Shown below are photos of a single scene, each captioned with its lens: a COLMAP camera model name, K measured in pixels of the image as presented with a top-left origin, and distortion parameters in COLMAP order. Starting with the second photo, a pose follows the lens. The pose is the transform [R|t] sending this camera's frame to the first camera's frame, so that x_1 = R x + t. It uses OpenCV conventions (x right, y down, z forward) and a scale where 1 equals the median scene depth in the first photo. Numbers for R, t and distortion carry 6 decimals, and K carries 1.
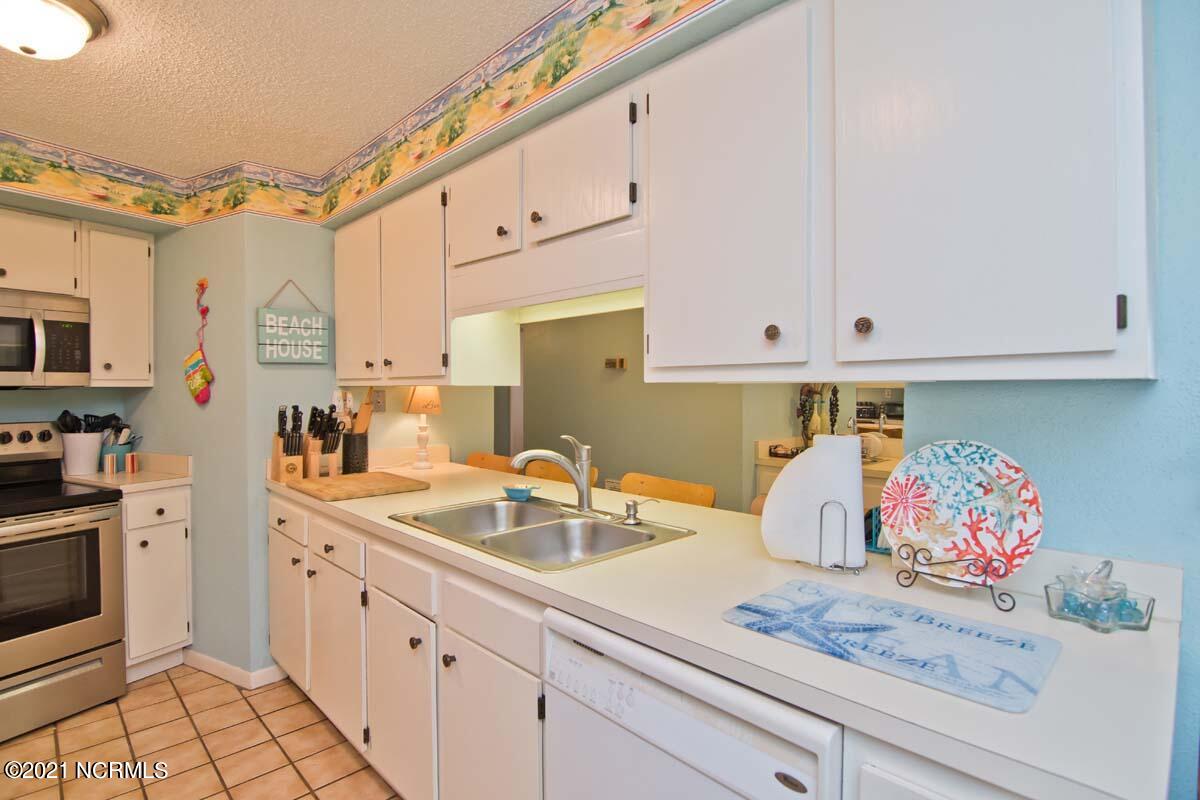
lens RADIAL K [[608.5, 0, 600.6], [0, 608.5, 396.2], [0, 0, 1]] dist [-0.005938, -0.008475]
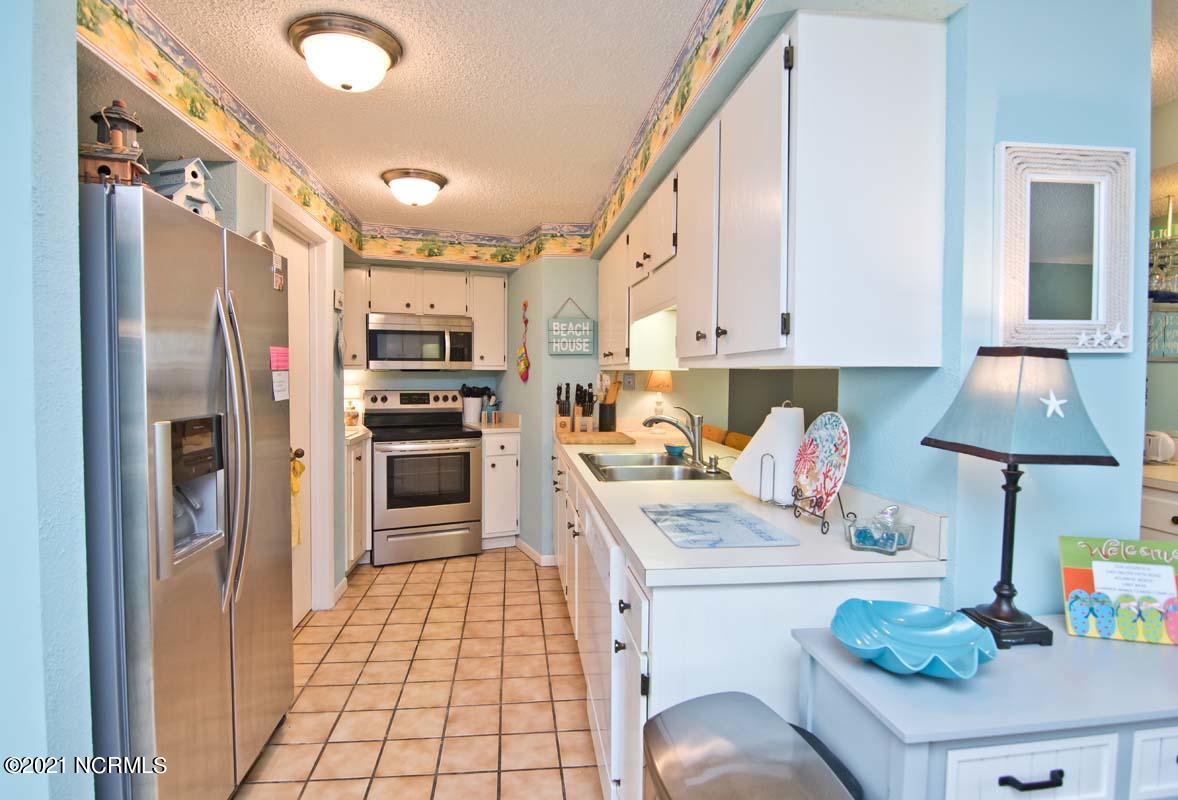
lens RADIAL K [[668.5, 0, 589.0], [0, 668.5, 400.0], [0, 0, 1]] dist [0.021588, -0.000109]
pose [[0.781050, 0.033065, -0.623593, 0.563777], [-0.017347, 0.999361, 0.031262, 0.004706], [0.624228, -0.013600, 0.781124, -0.251843]]
